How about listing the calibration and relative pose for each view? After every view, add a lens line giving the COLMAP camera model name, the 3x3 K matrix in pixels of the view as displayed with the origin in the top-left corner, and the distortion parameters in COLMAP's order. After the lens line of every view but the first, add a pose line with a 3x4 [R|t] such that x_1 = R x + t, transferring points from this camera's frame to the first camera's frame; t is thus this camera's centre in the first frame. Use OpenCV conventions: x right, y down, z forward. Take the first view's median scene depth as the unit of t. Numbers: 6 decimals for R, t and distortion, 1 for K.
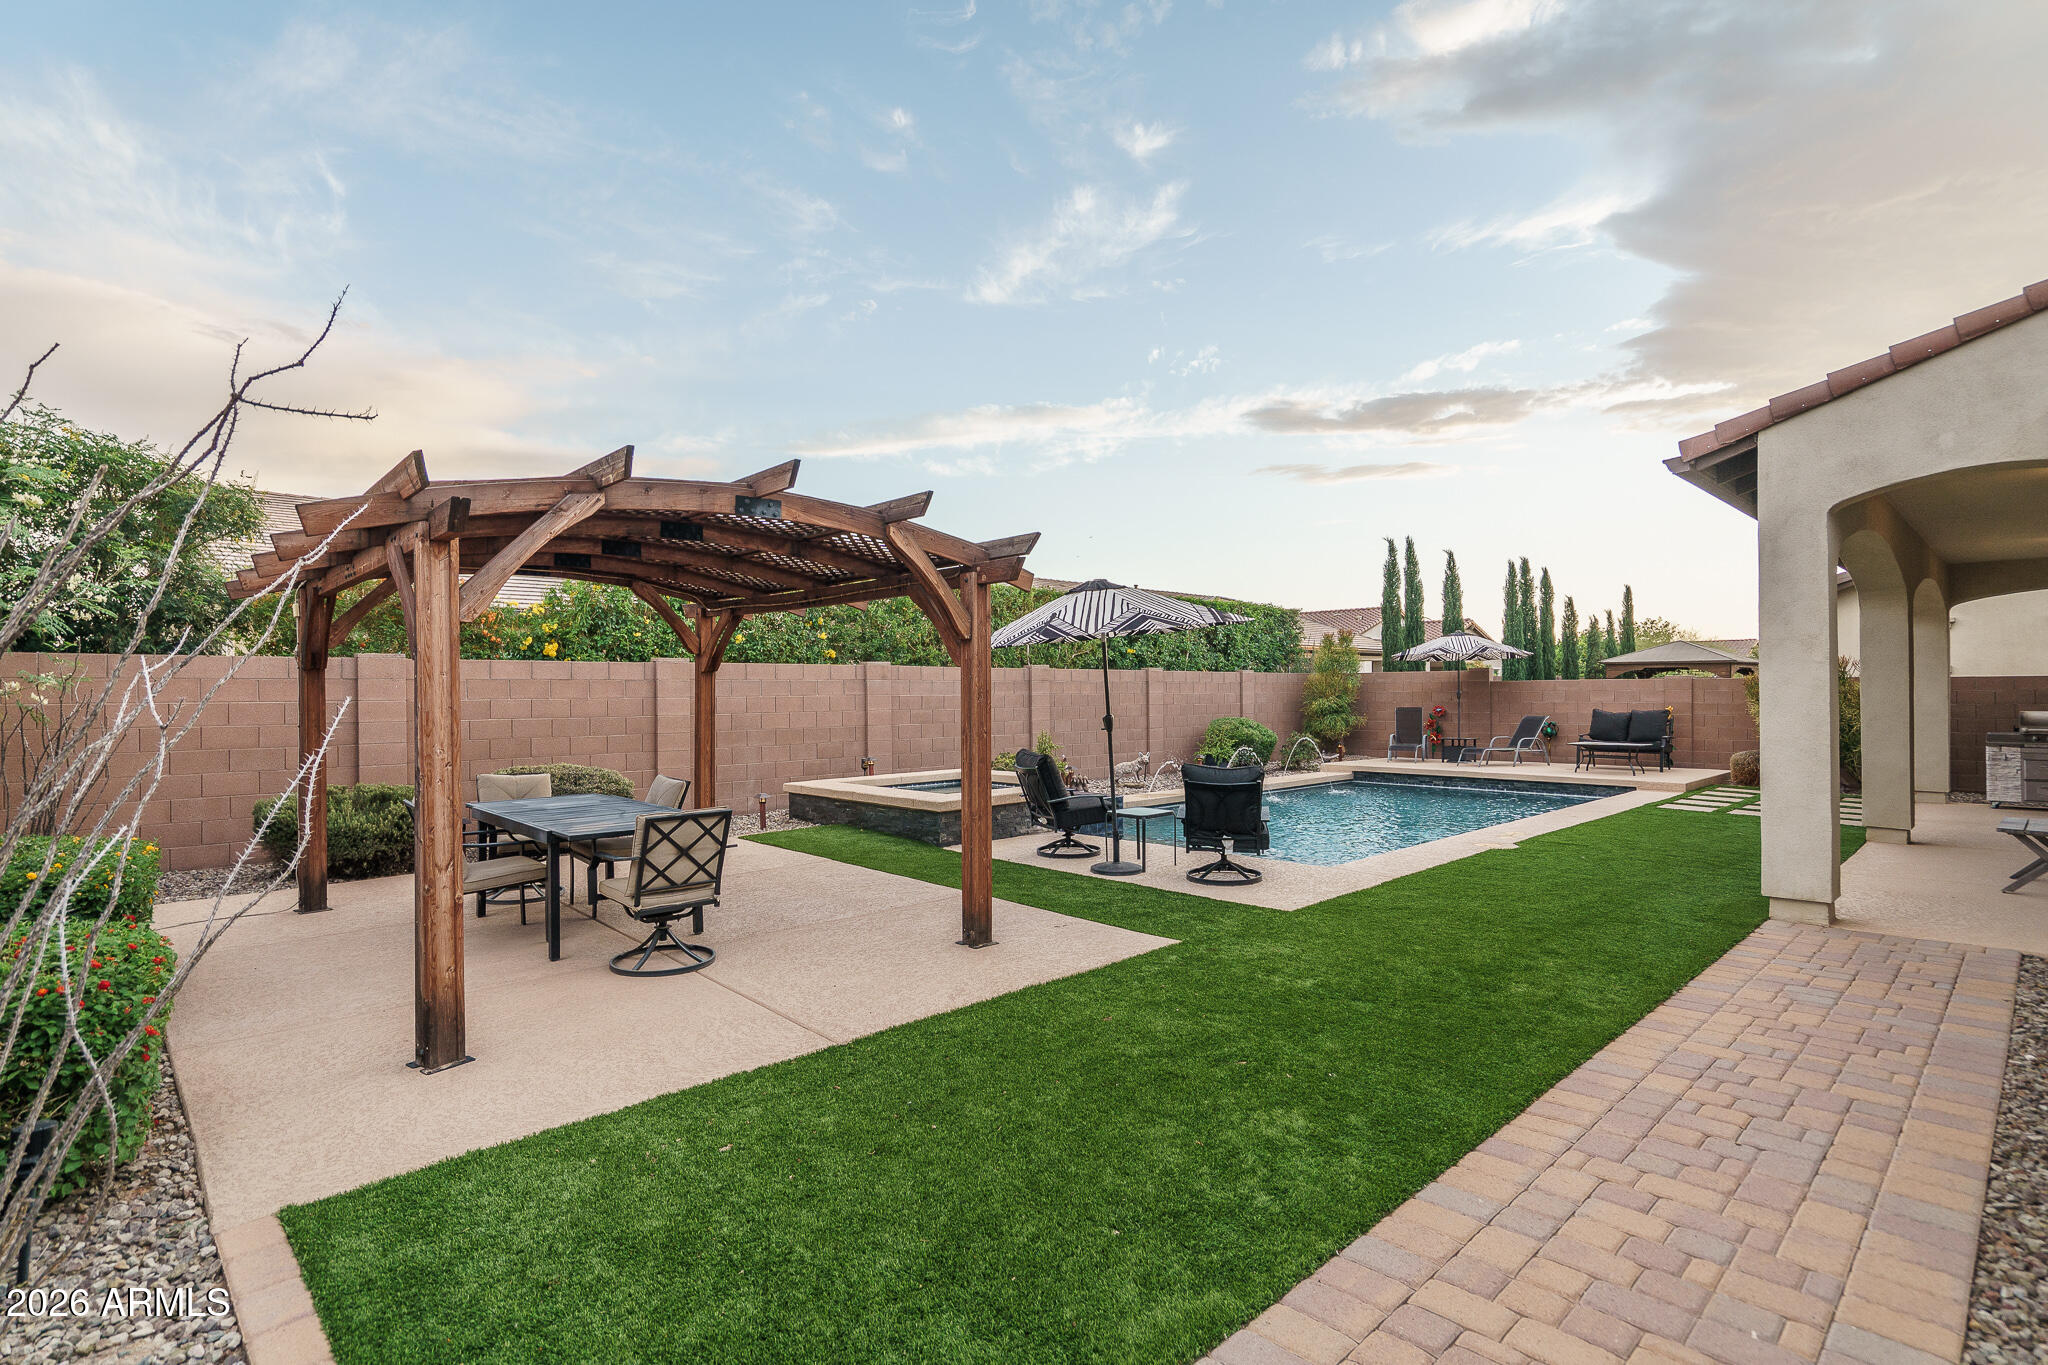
lens RADIAL K [[999.7, 0, 1024.0], [0, 999.7, 682.5], [0, 0, 1]] dist [0.000788, 0.001753]
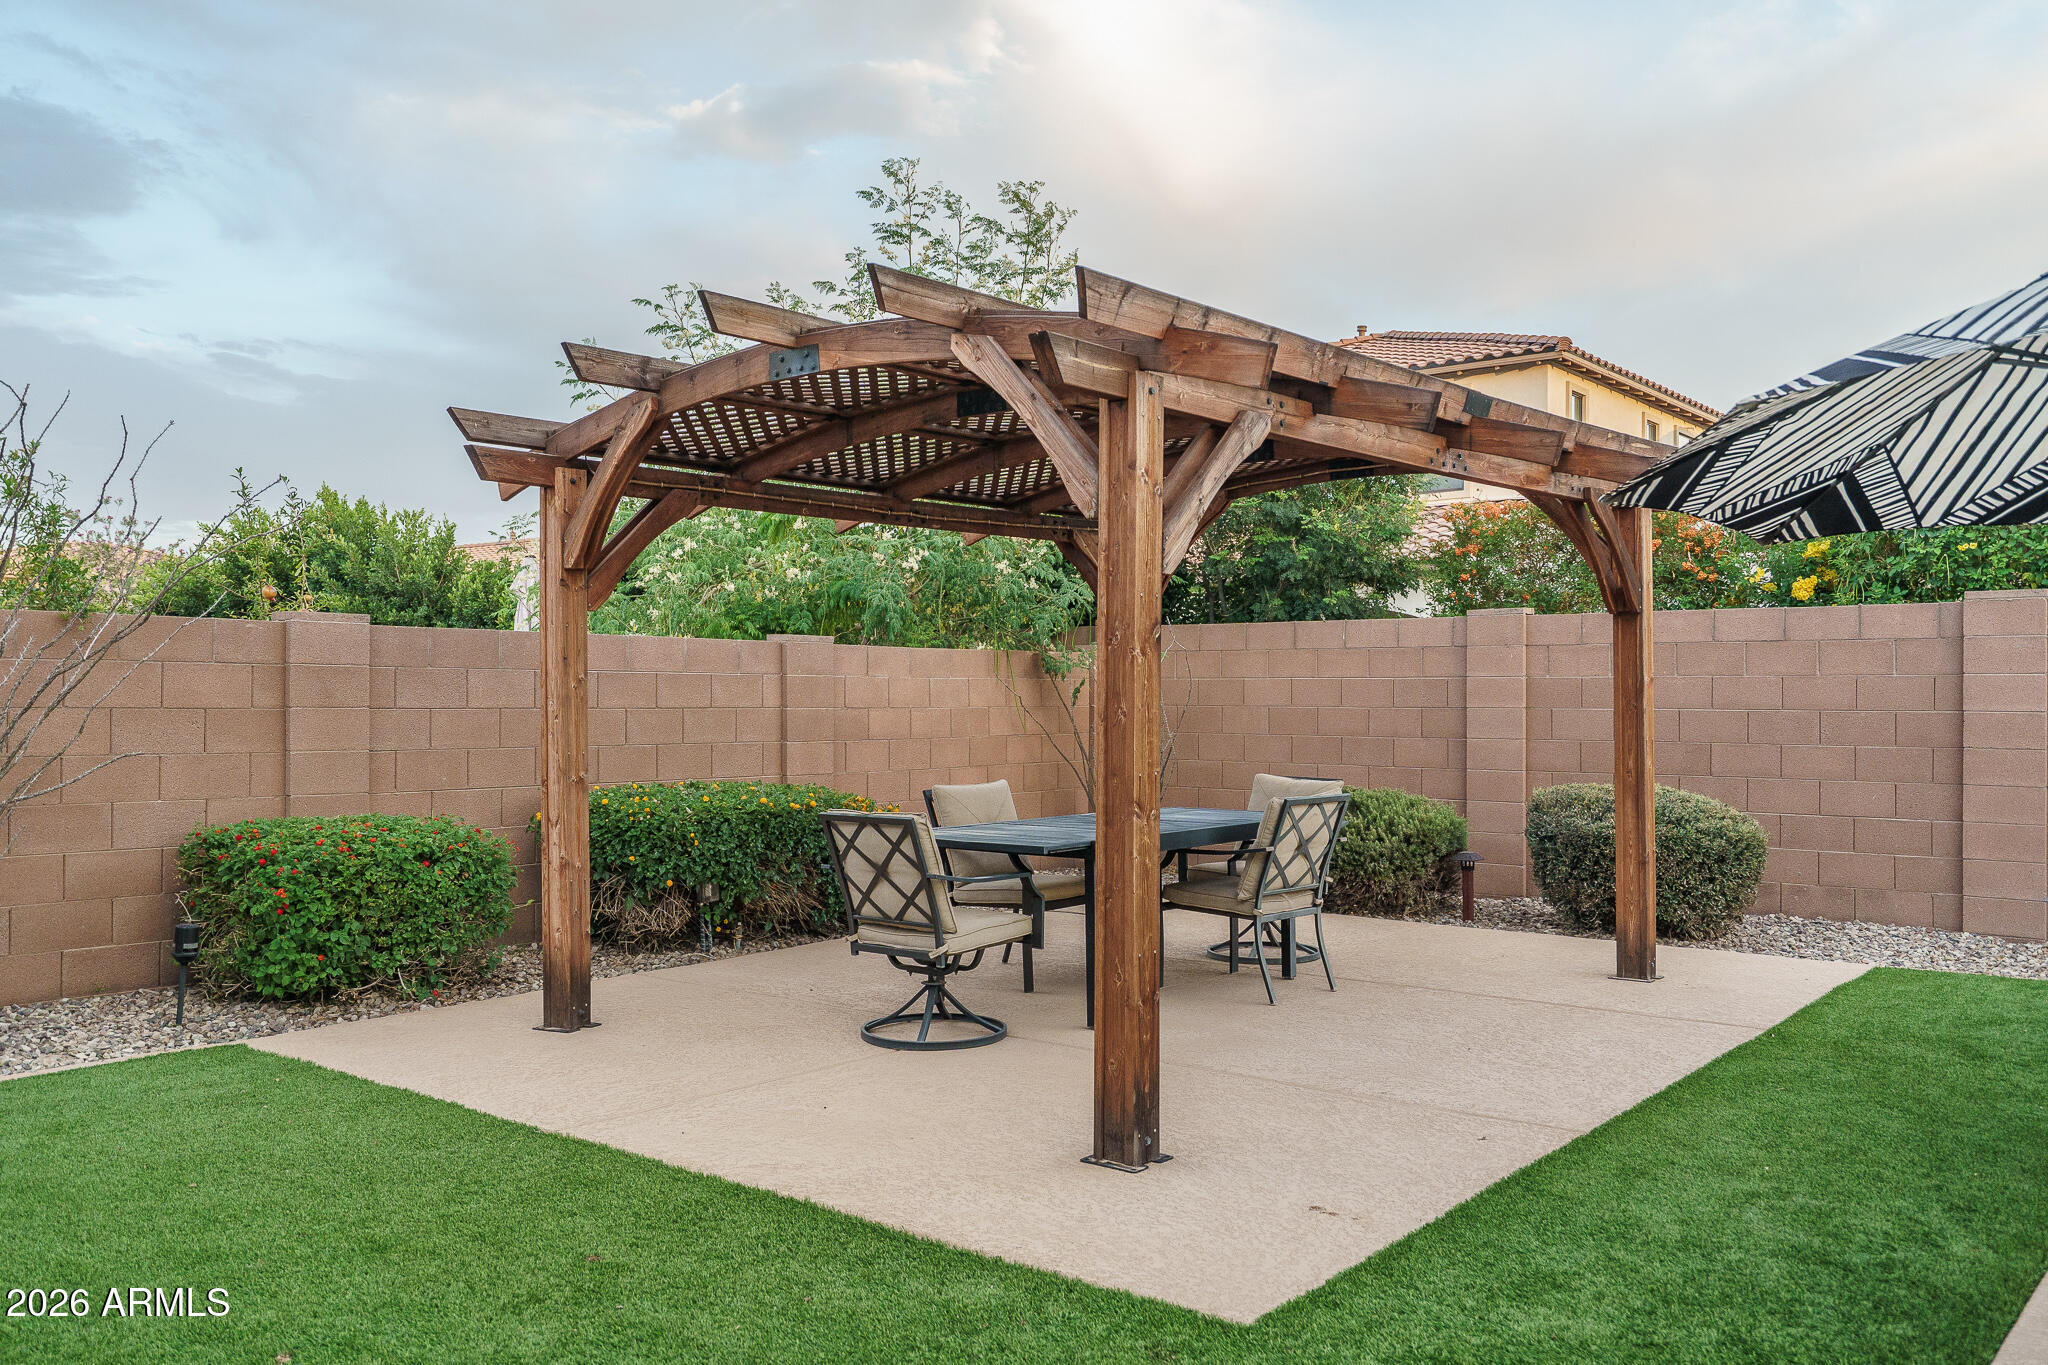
lens RADIAL K [[1649.8, 0, 1019.9], [0, 1649.8, 714.4], [0, 0, 1]] dist [0.000539, -0.006345]
pose [[0.118747, 0.016636, -0.992785, 0.704937], [0.003010, 0.999849, 0.017115, 0.036860], [0.992920, -0.005020, 0.118679, 0.846012]]
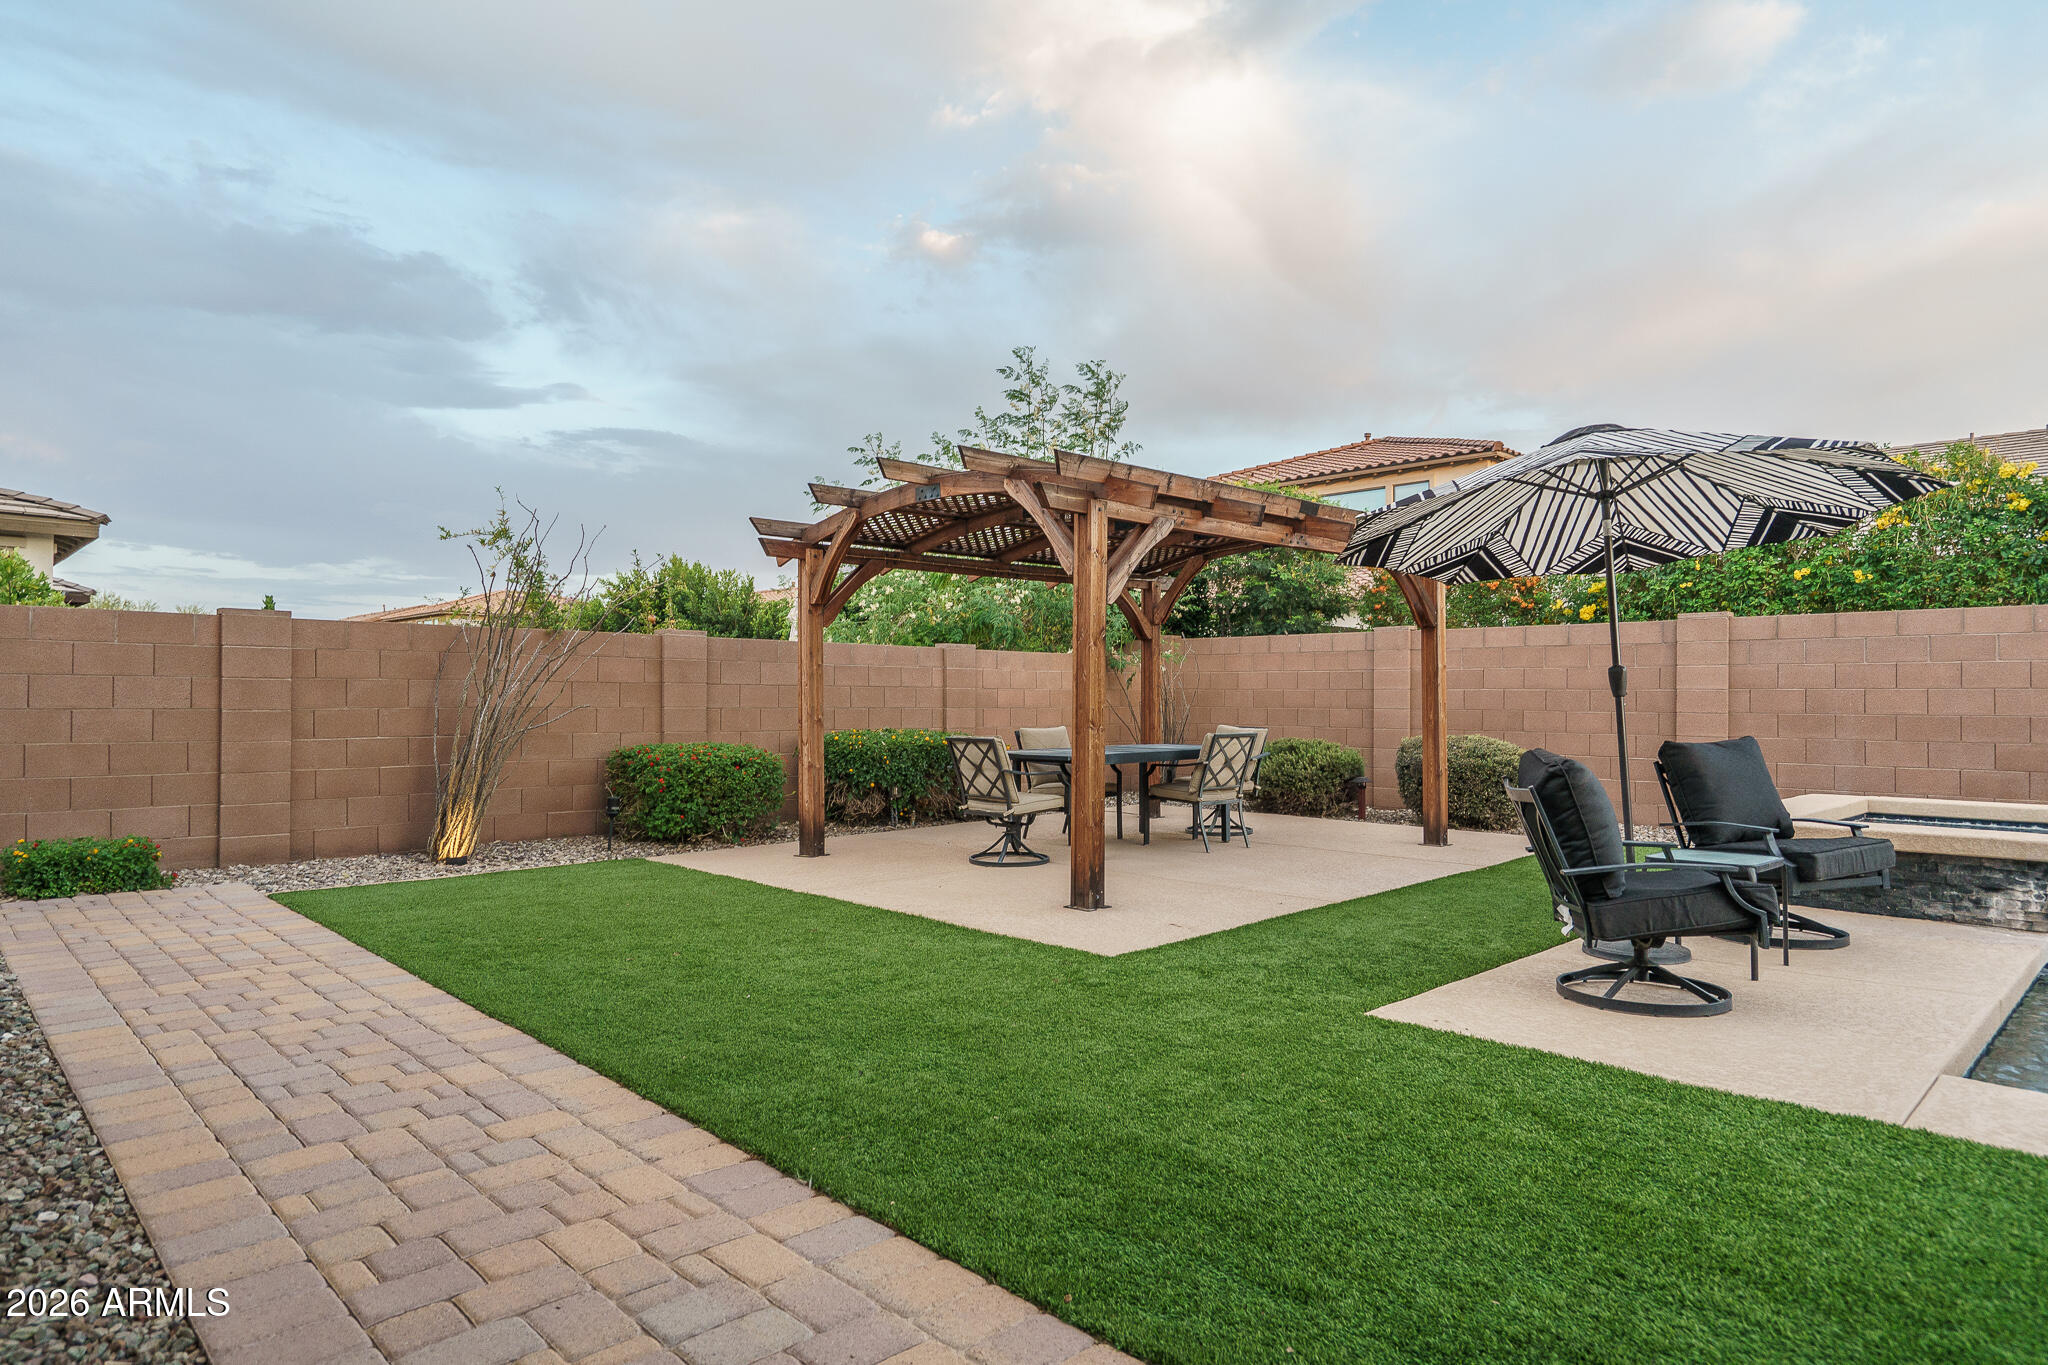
lens RADIAL K [[1181.3, 0, 1017.9], [0, 1181.3, 723.5], [0, 0, 1]] dist [-0.019345, 0.030970]
pose [[0.007366, 0.028866, -0.999556, 1.008799], [0.001681, 0.999582, 0.028879, 0.061119], [0.999971, -0.001893, 0.007315, 0.915091]]
